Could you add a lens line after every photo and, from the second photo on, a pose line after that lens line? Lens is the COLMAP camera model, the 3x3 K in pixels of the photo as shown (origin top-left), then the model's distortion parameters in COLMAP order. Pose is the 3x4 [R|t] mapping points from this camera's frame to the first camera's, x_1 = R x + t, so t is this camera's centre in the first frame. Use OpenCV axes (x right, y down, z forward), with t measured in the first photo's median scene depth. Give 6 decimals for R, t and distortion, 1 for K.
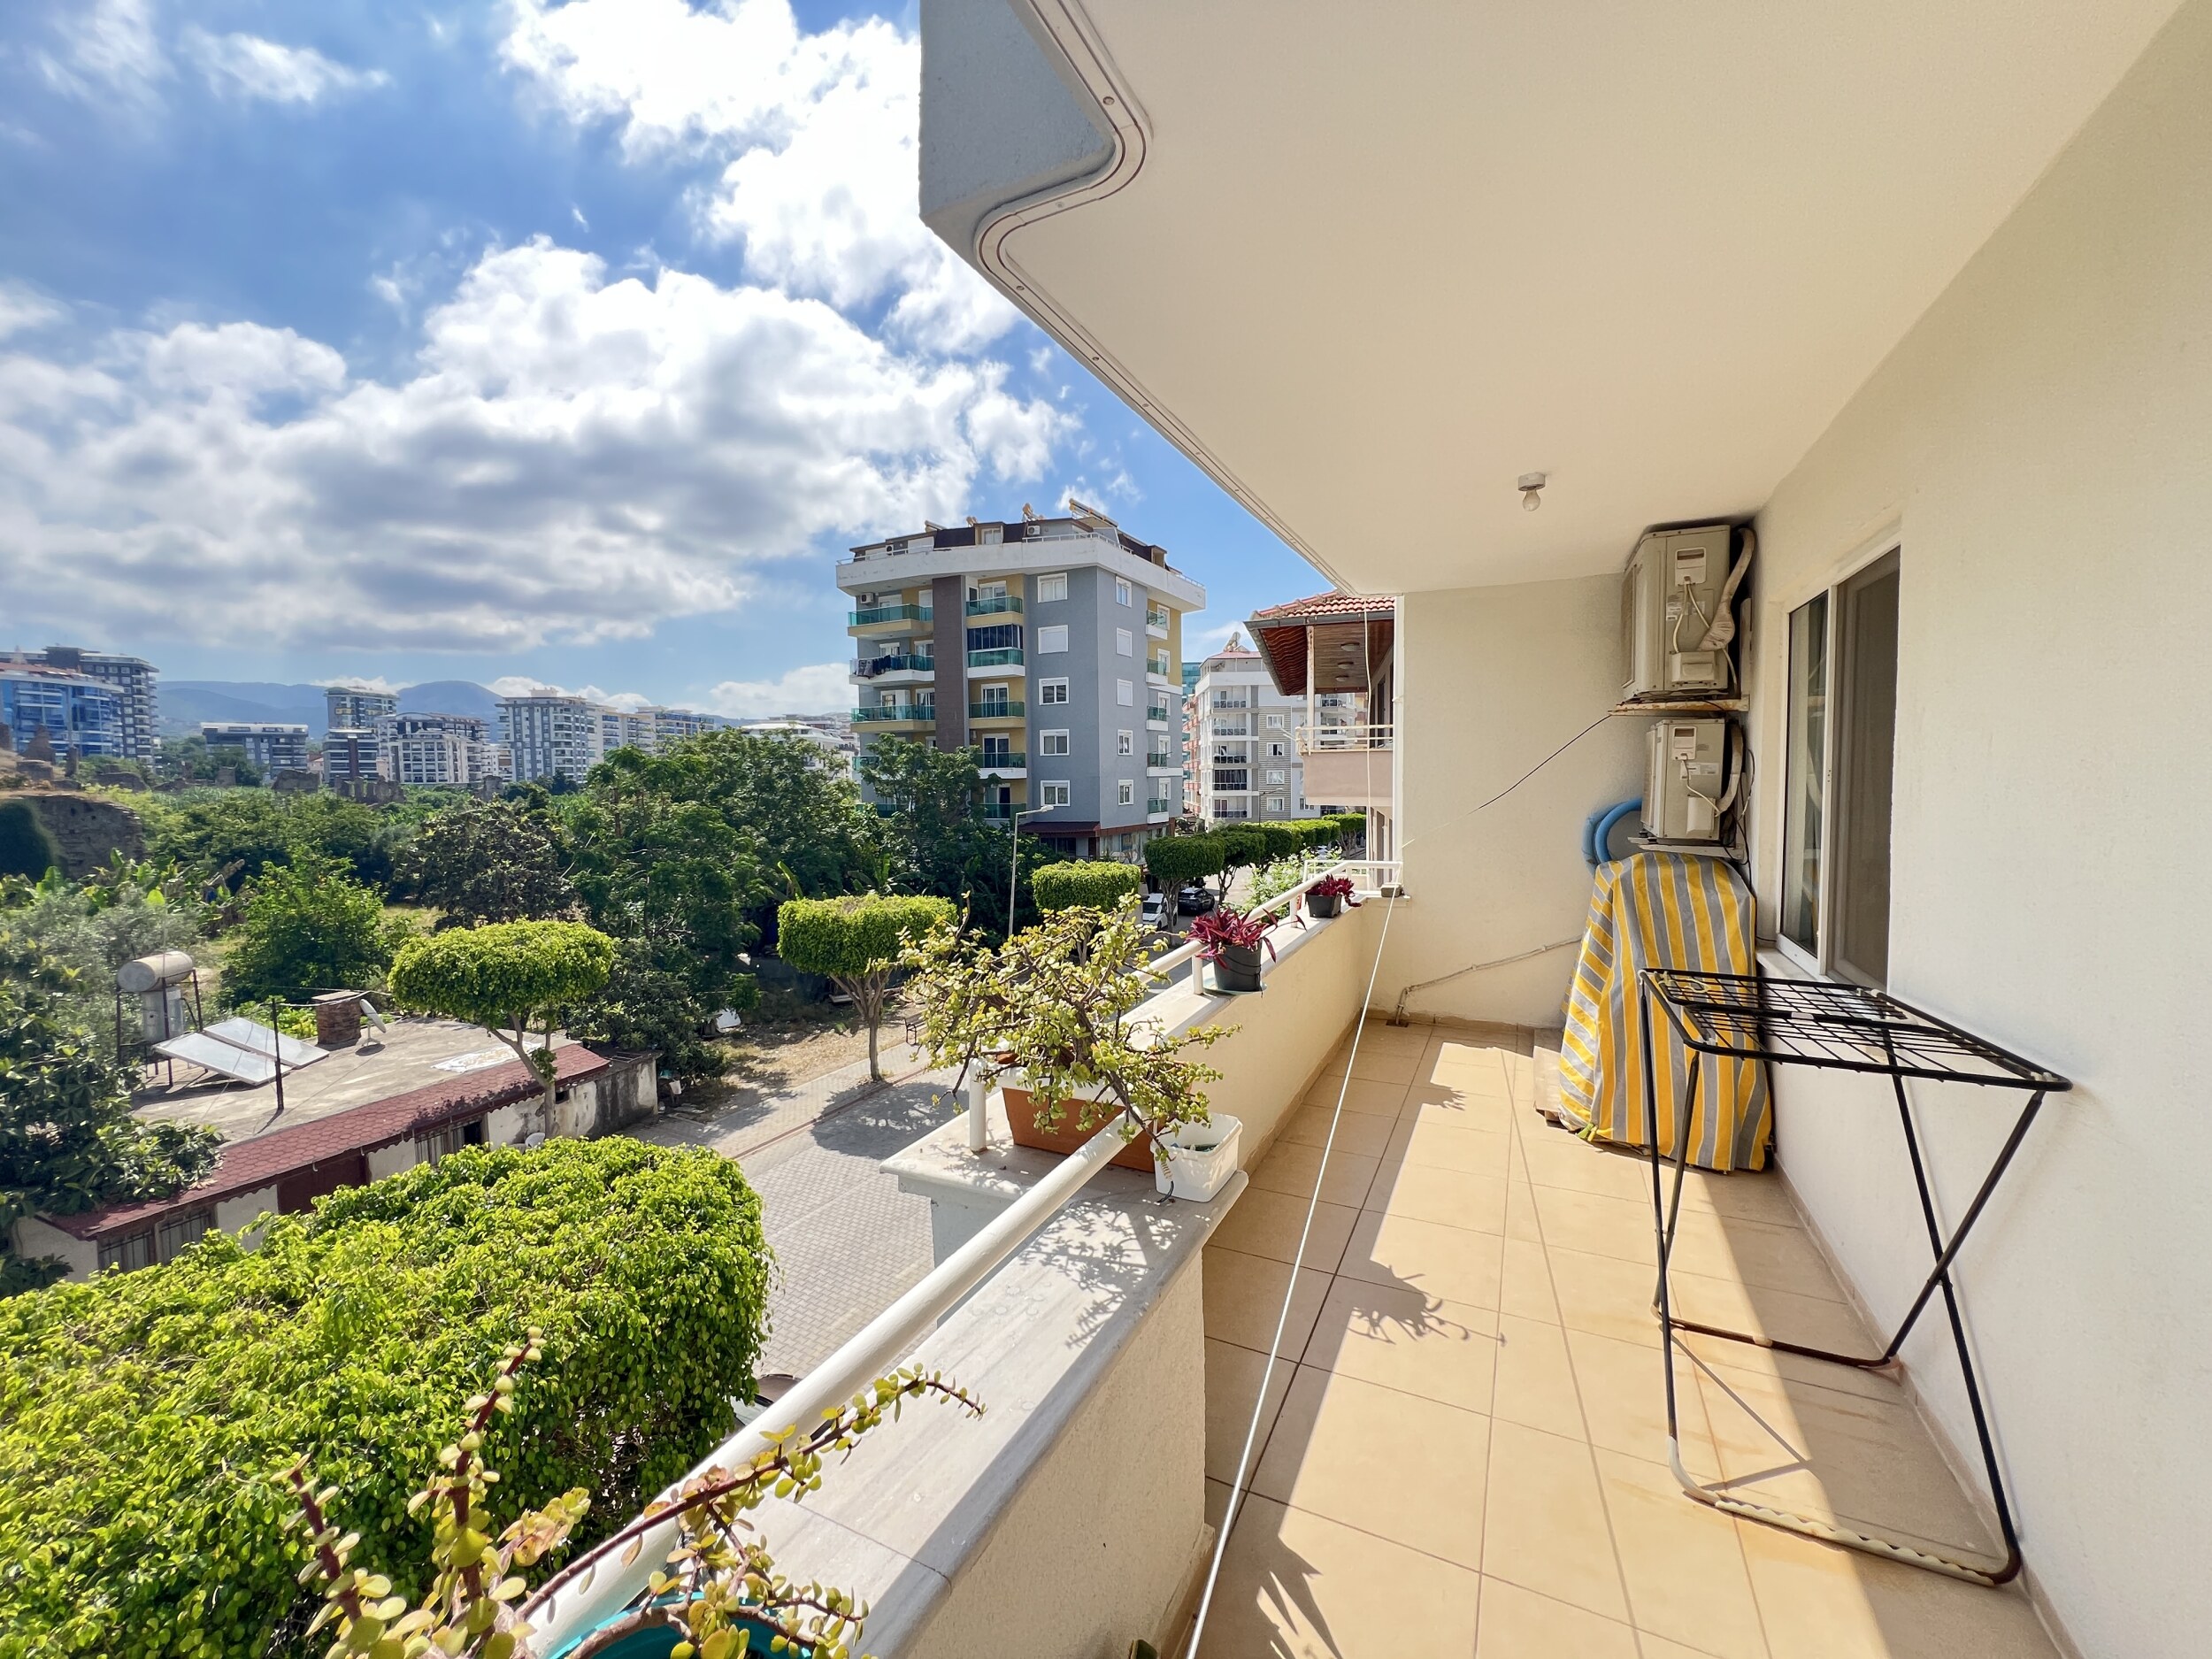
lens RADIAL K [[890.6, 0, 1099.5], [0, 890.6, 823.9], [0, 0, 1]] dist [-0.000259, 0.000058]
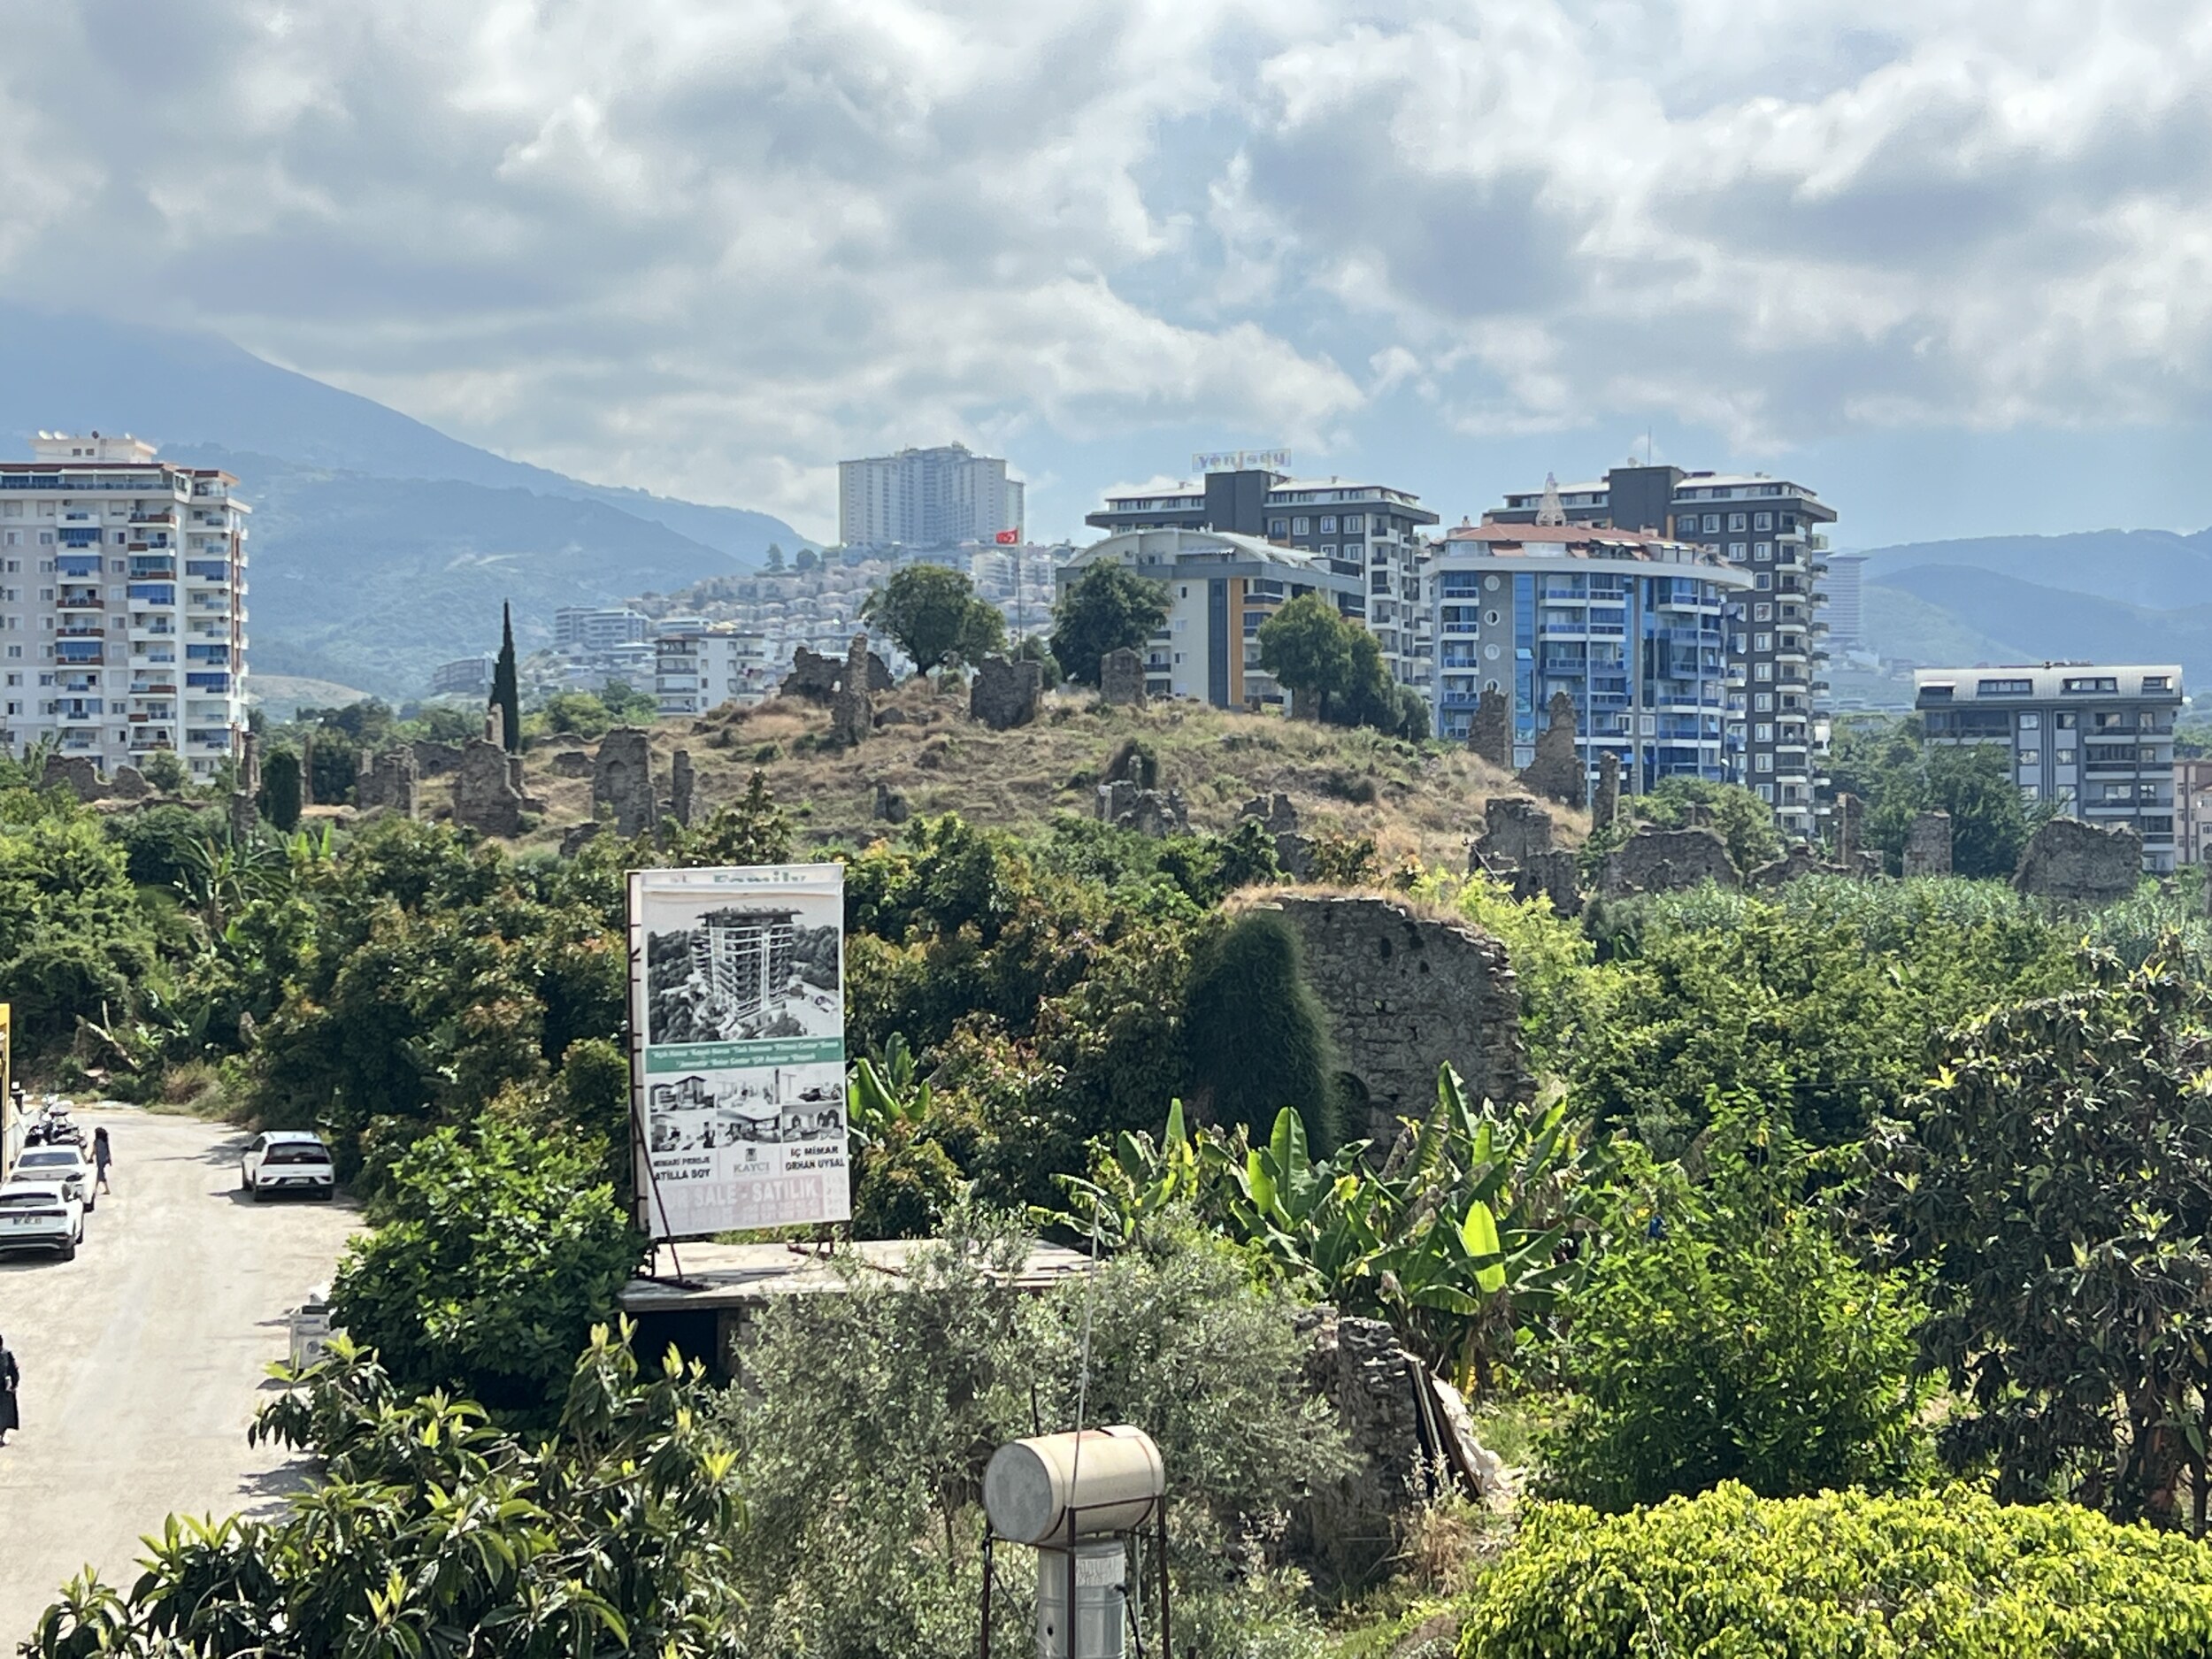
lens RADIAL K [[3846.0, 0, 1106.0], [0, 3846.0, 829.5], [0, 0, 1]] dist [0.412251, -2.179693]
pose [[0.526377, -0.000041, -0.850251, 0.031841], [-0.047867, 0.998413, -0.029682, -0.007562], [0.848903, 0.056323, 0.525539, 0.098075]]
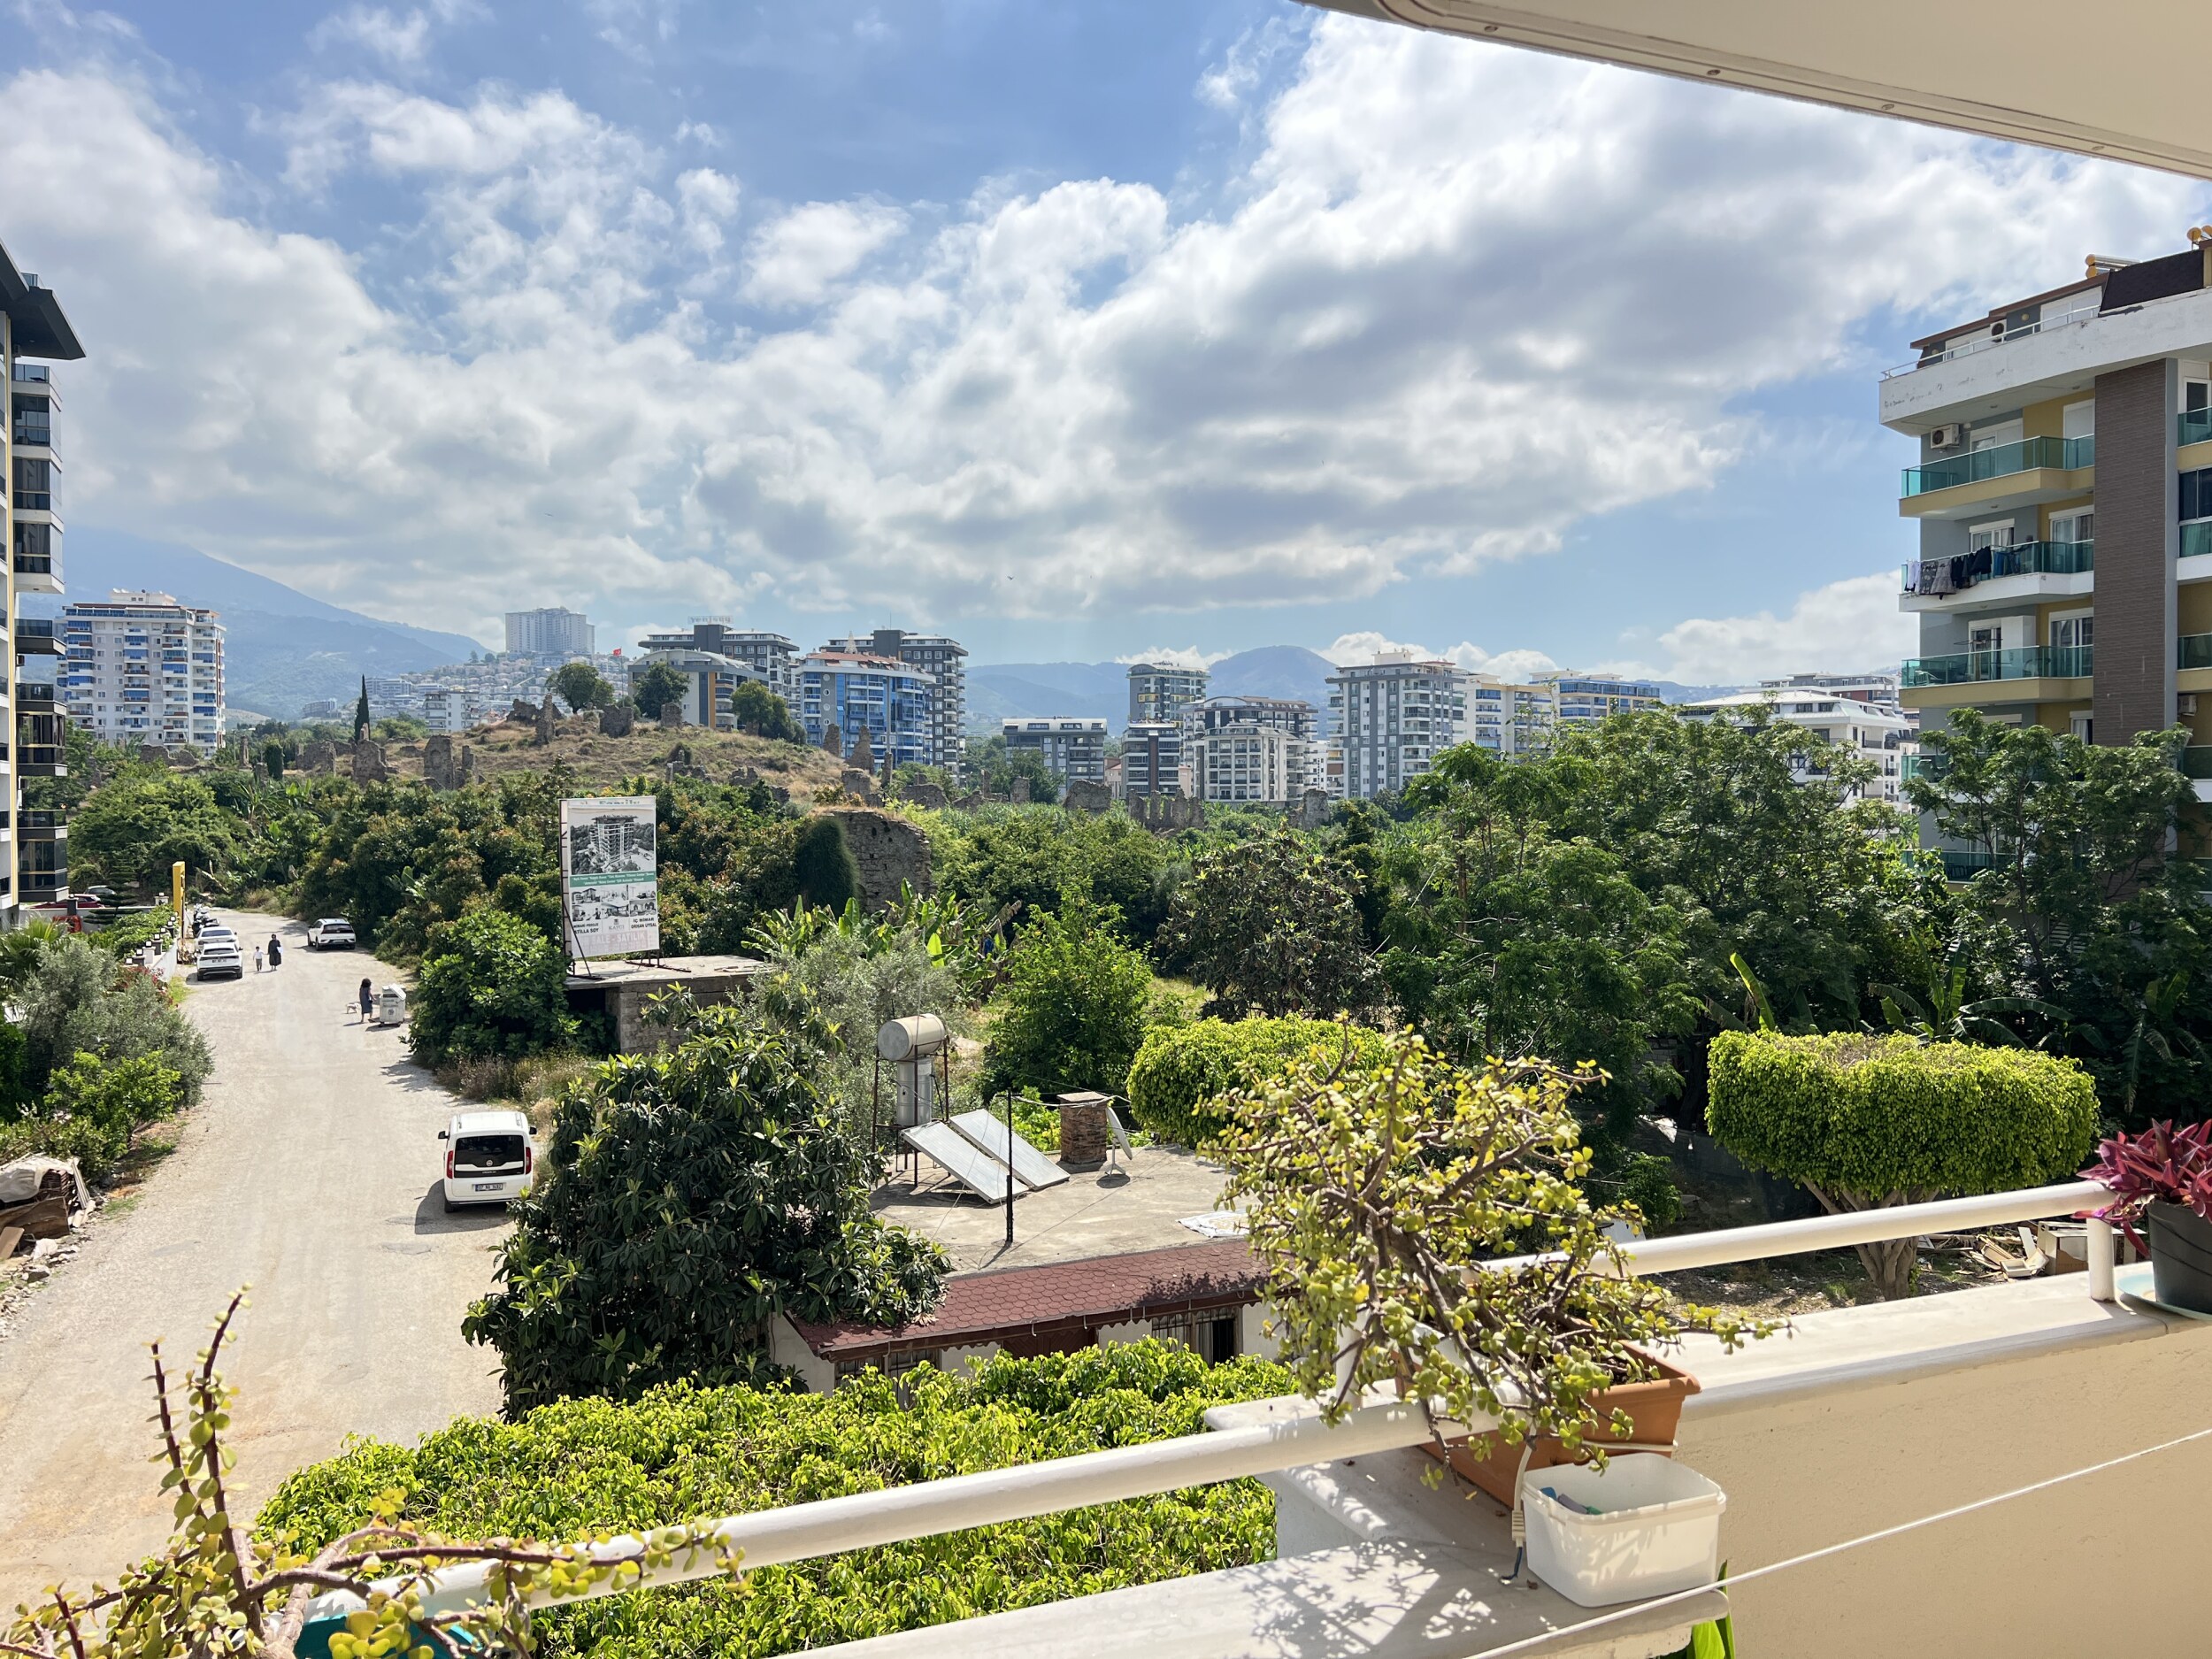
lens RADIAL K [[1663.9, 0, 1109.9], [0, 1663.9, 810.3], [0, 0, 1]] dist [0.085716, -0.115265]
pose [[0.747384, 0.012799, -0.664269, 0.019214], [-0.041233, 0.998781, -0.027147, -0.000939], [0.663112, 0.047679, 0.747000, -0.000130]]
